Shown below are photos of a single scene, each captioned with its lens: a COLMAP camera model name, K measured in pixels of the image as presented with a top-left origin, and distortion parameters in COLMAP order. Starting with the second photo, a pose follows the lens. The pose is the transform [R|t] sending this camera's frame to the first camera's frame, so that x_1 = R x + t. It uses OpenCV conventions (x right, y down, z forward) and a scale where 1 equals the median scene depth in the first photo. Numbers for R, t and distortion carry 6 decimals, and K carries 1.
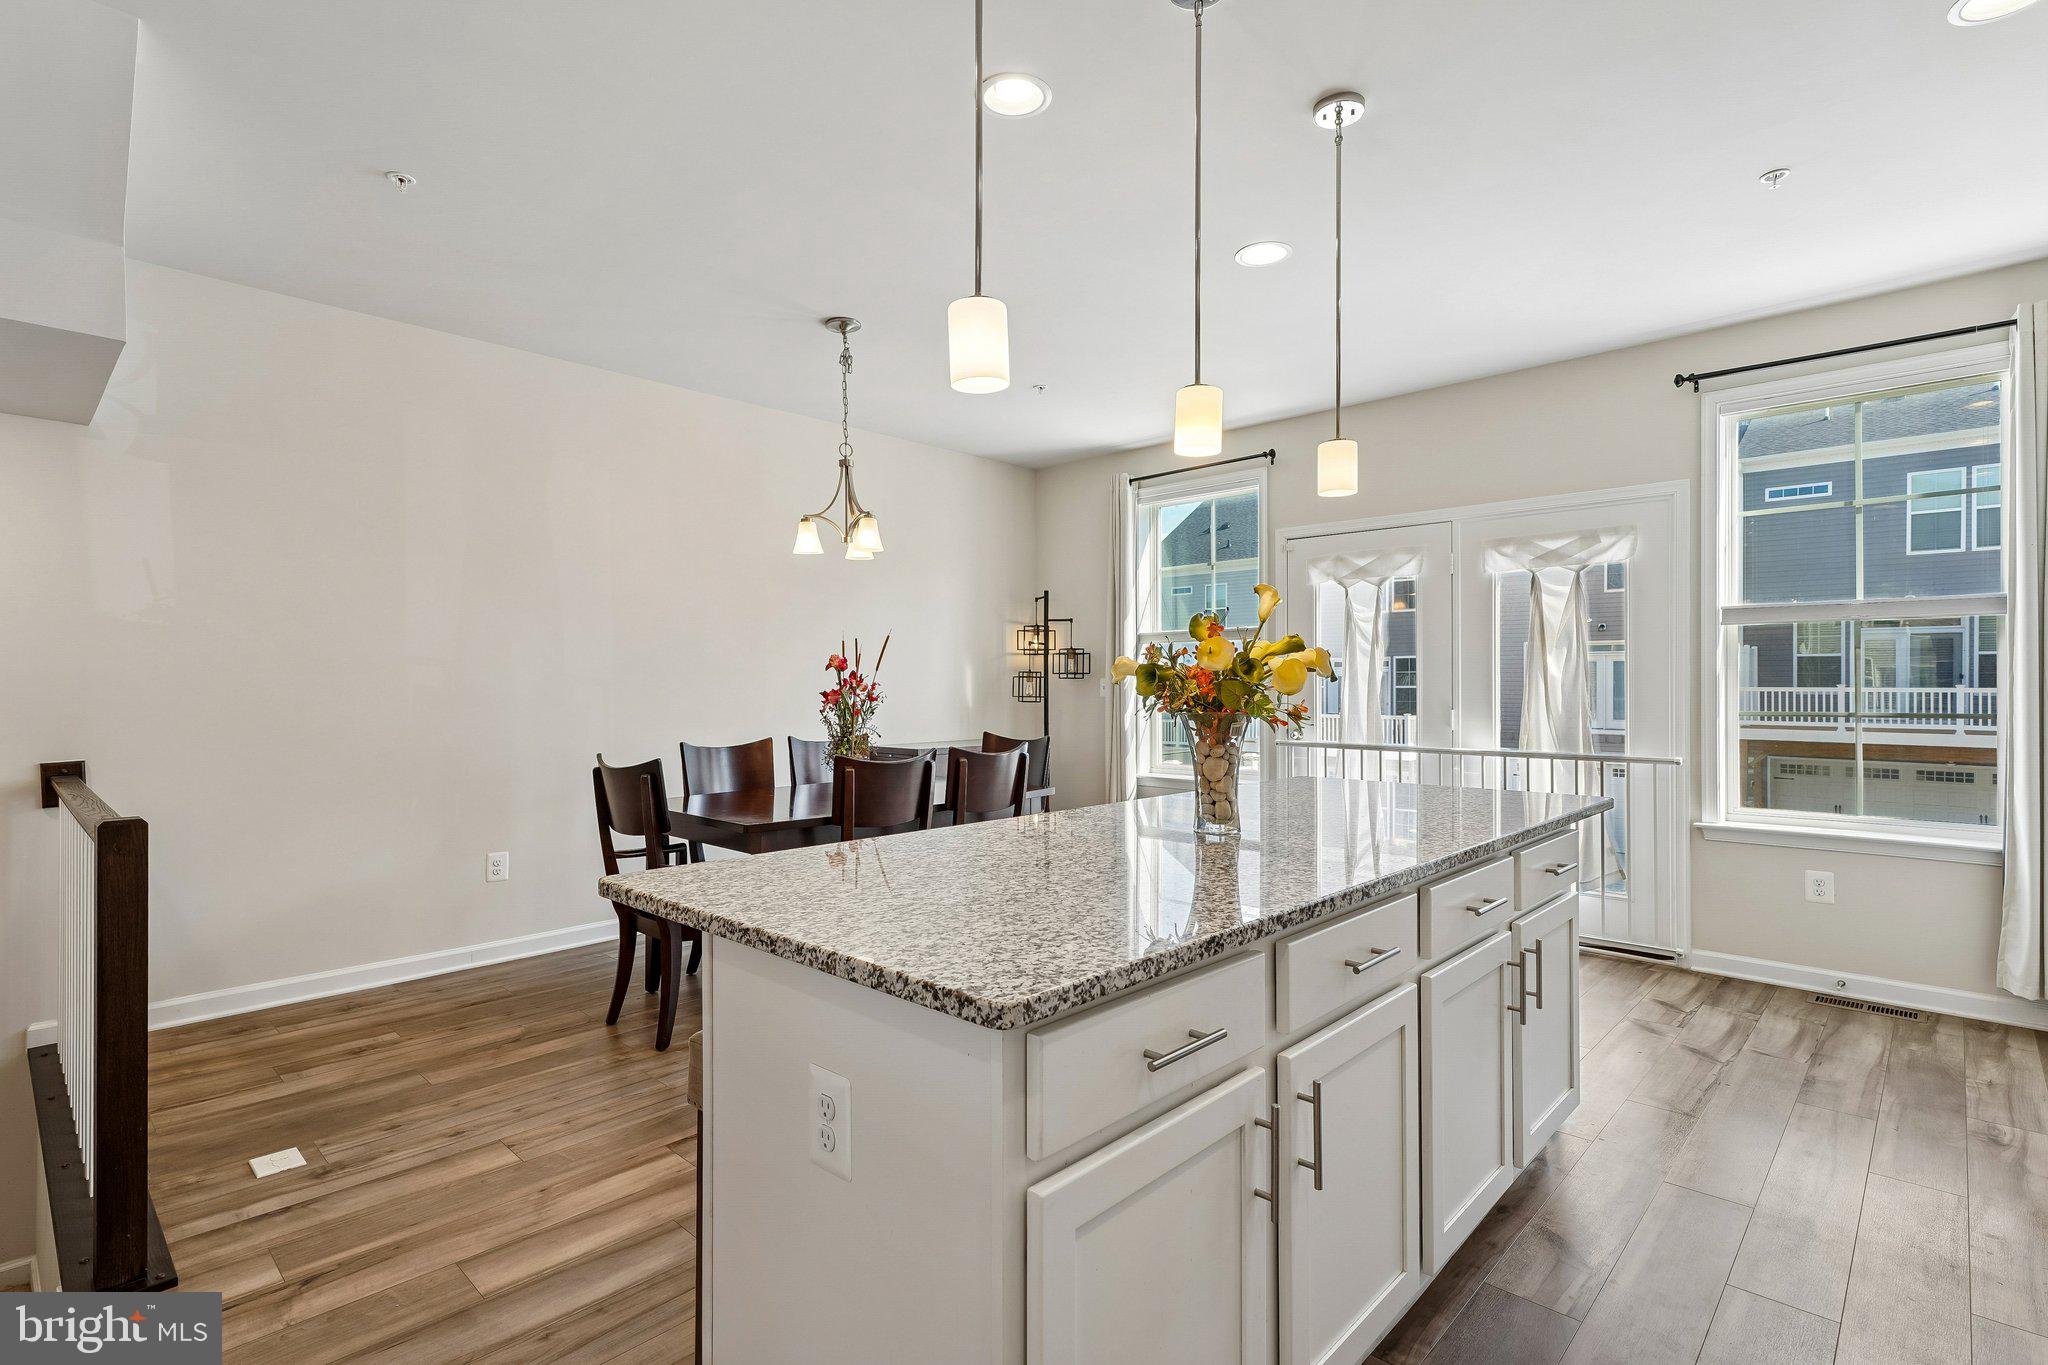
lens RADIAL K [[979.5, 0, 1015.4], [0, 979.5, 680.8], [0, 0, 1]] dist [0.014262, 0.000049]
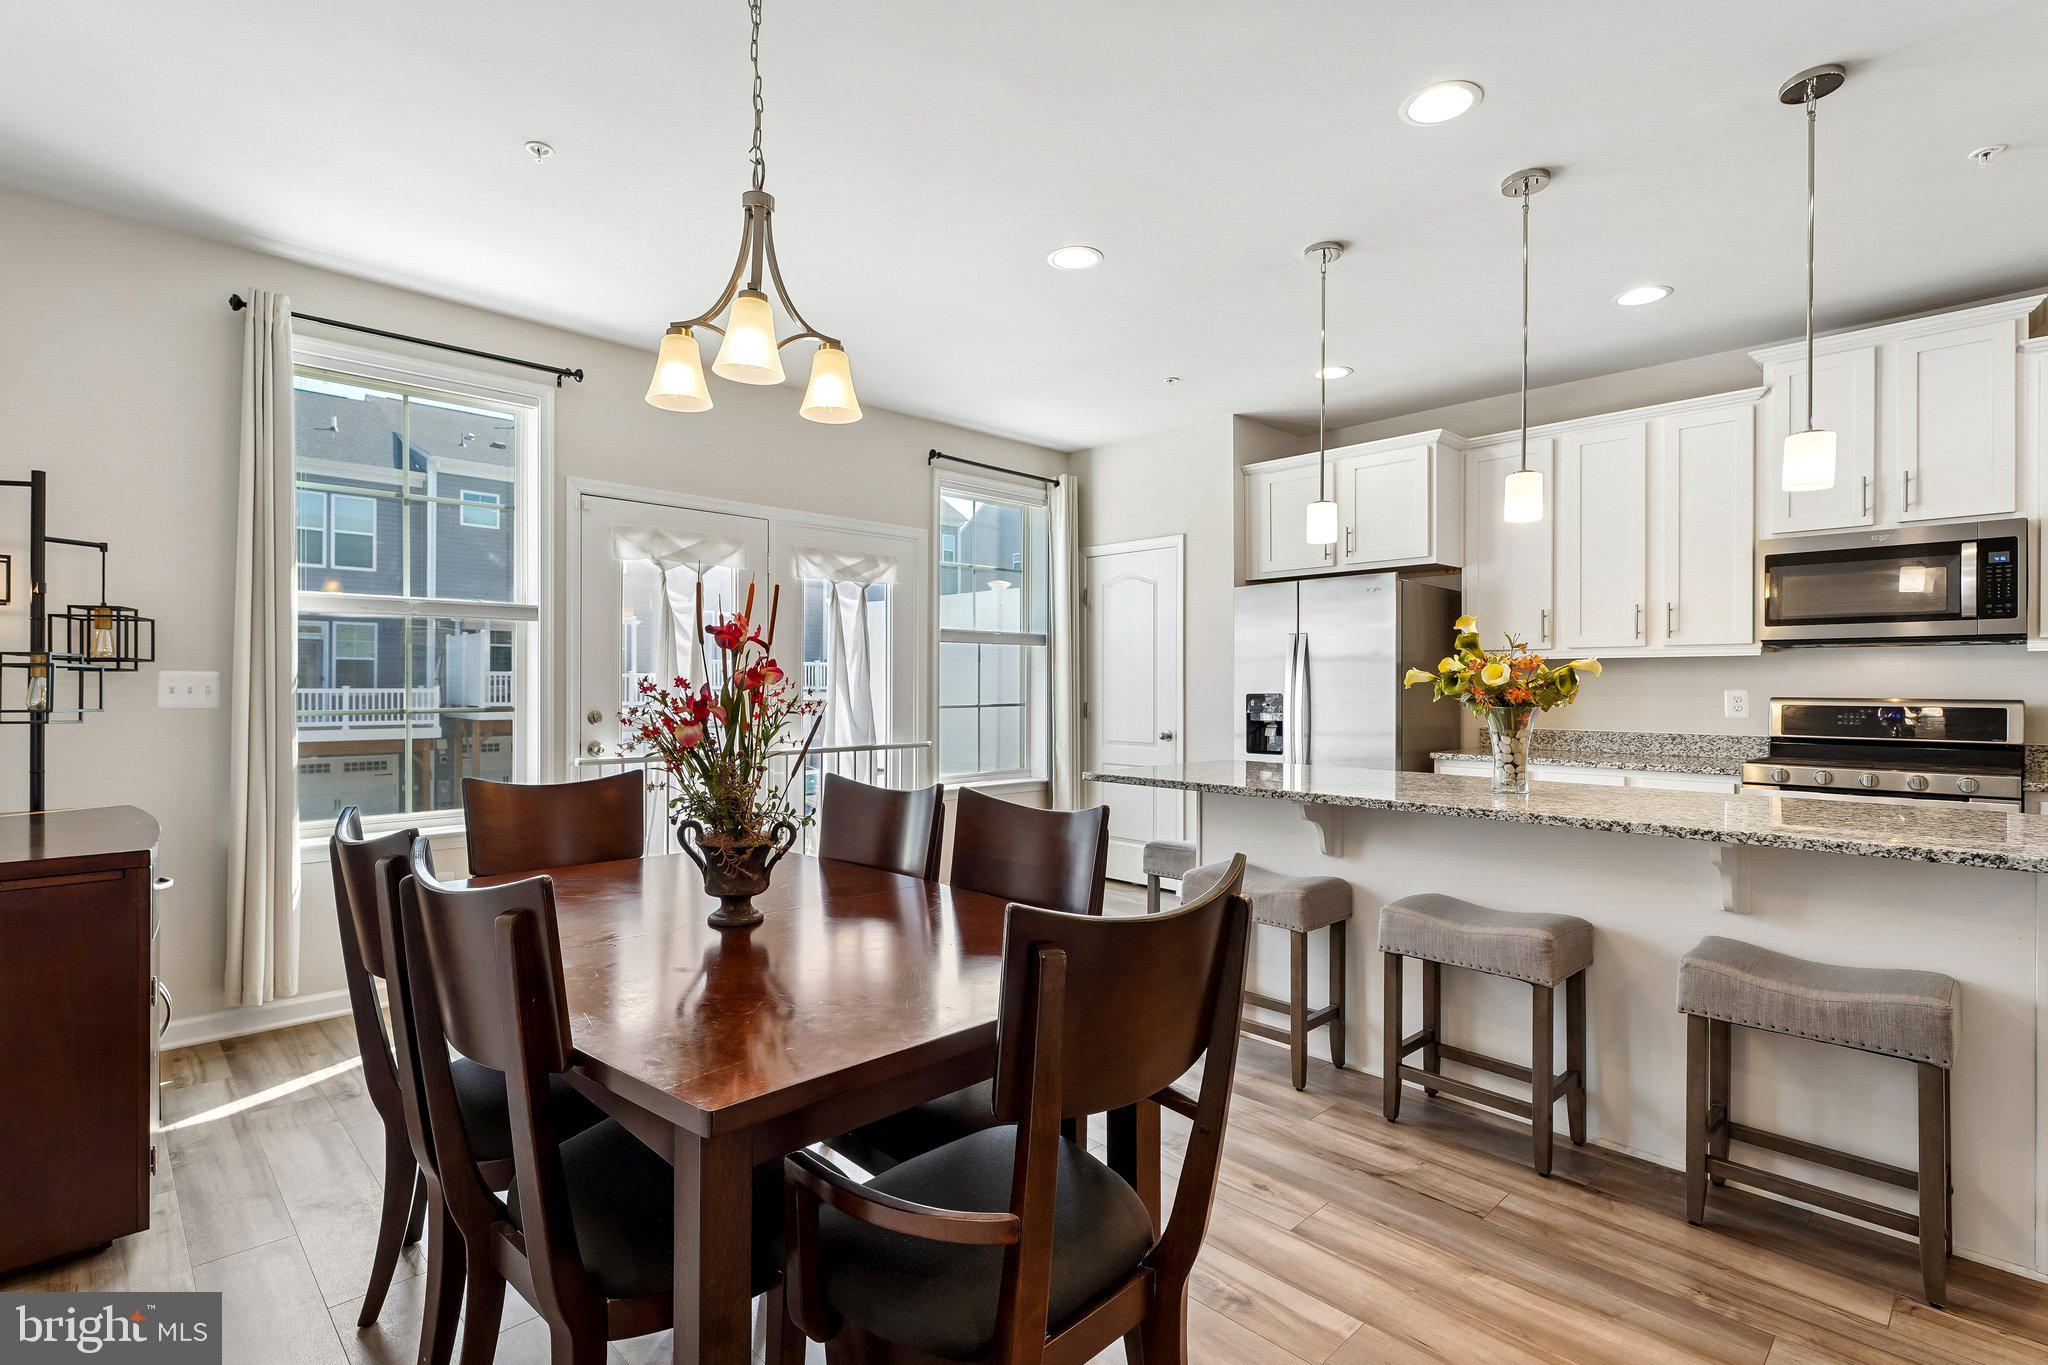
lens RADIAL K [[970.0, 0, 1016.6], [0, 970.0, 686.3], [0, 0, 1]] dist [0.007091, -0.000665]
pose [[0.038356, 0.001216, 0.999263, -0.578211], [-0.005921, 0.999982, -0.000990, 0.004539], [-0.999247, -0.005879, 0.038363, 0.794039]]
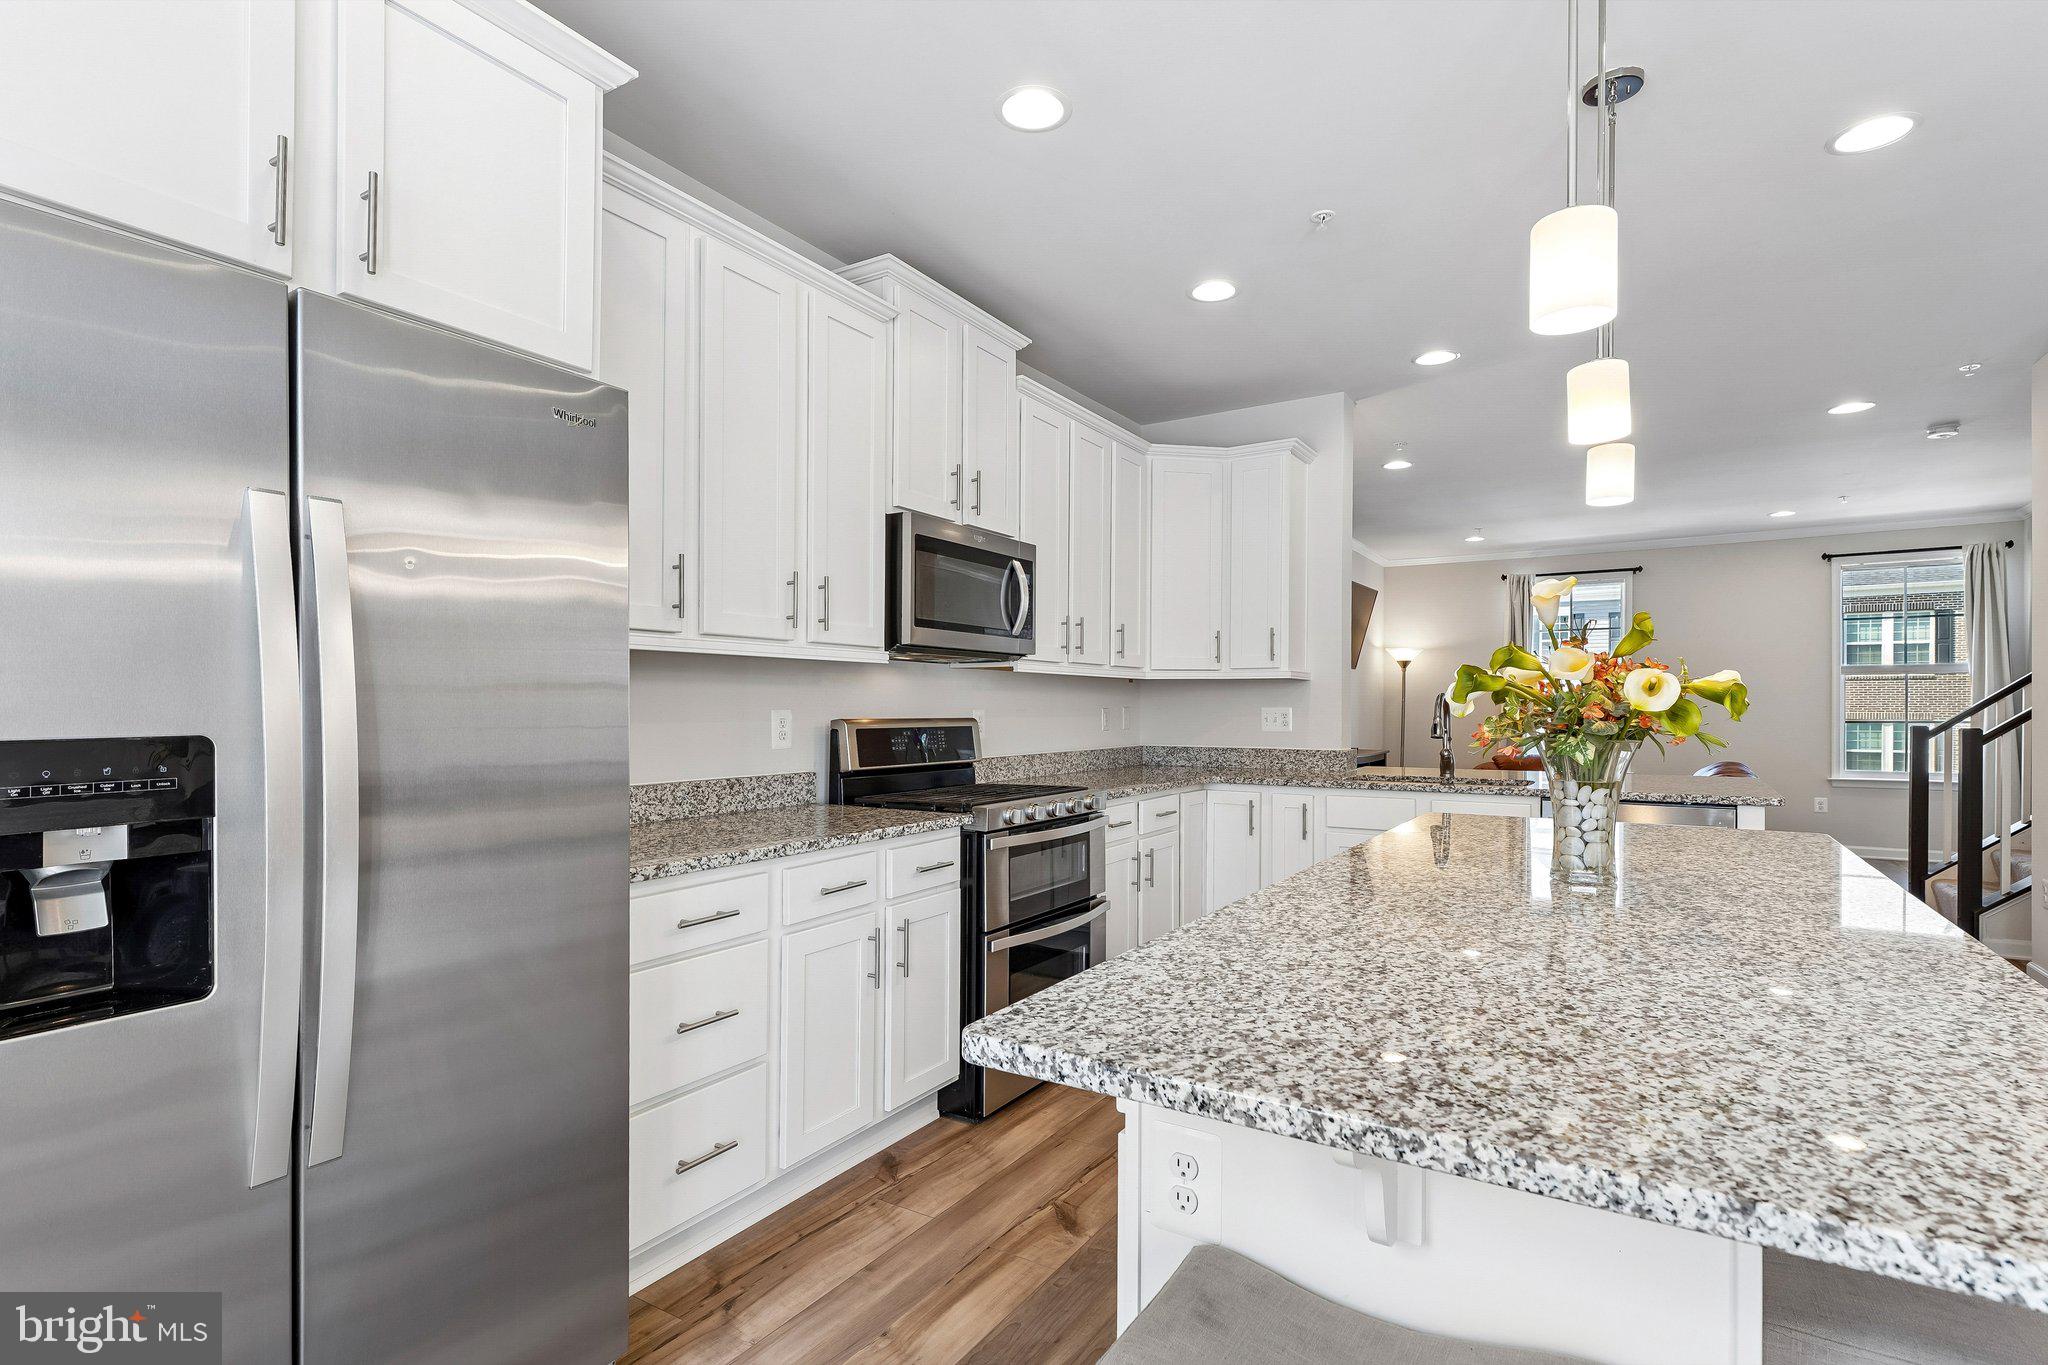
lens RADIAL K [[986.3, 0, 1021.4], [0, 986.3, 706.3], [0, 0, 1]] dist [0.019684, -0.006563]
pose [[-0.982253, 0.001407, -0.187557, 0.394542], [0.002088, 0.999992, -0.003432, 0.003508], [0.187550, -0.003762, -0.982248, 0.833799]]
